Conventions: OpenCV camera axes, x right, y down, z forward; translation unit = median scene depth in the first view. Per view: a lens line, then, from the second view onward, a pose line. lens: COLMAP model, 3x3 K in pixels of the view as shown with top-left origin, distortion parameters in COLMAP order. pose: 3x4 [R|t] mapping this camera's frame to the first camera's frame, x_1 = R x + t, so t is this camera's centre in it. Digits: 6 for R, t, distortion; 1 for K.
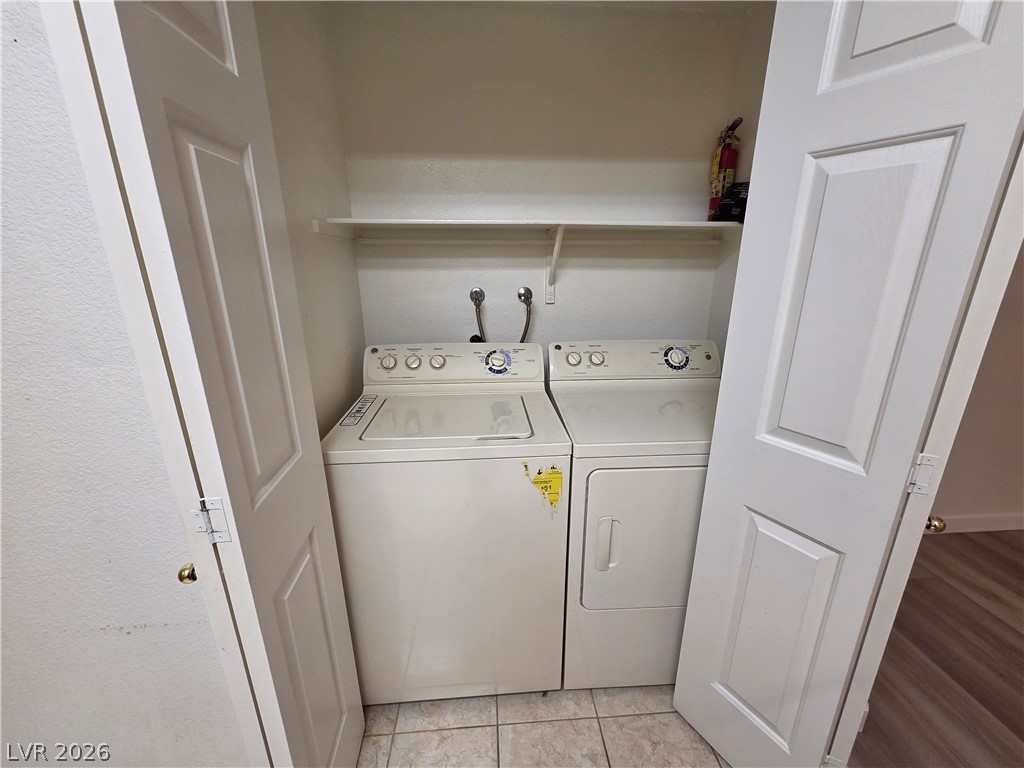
lens RADIAL K [[418.0, 0, 513.0], [0, 418.0, 387.6], [0, 0, 1]] dist [-0.002665, -0.000043]
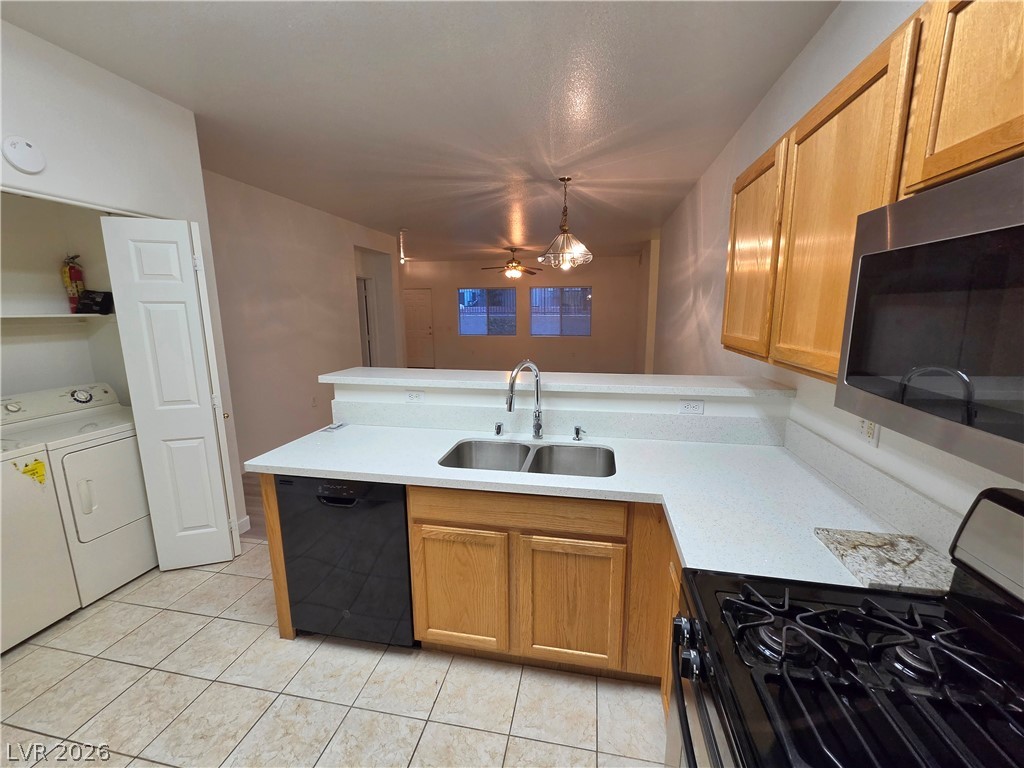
lens RADIAL K [[418.0, 0, 514.4], [0, 418.0, 383.6], [0, 0, 1]] dist [-0.002665, -0.000043]
pose [[0.255380, -0.170173, 0.951747, -0.717123], [0.290853, 0.952312, 0.092230, 0.224169], [-0.922055, 0.253265, 0.292697, -1.024100]]
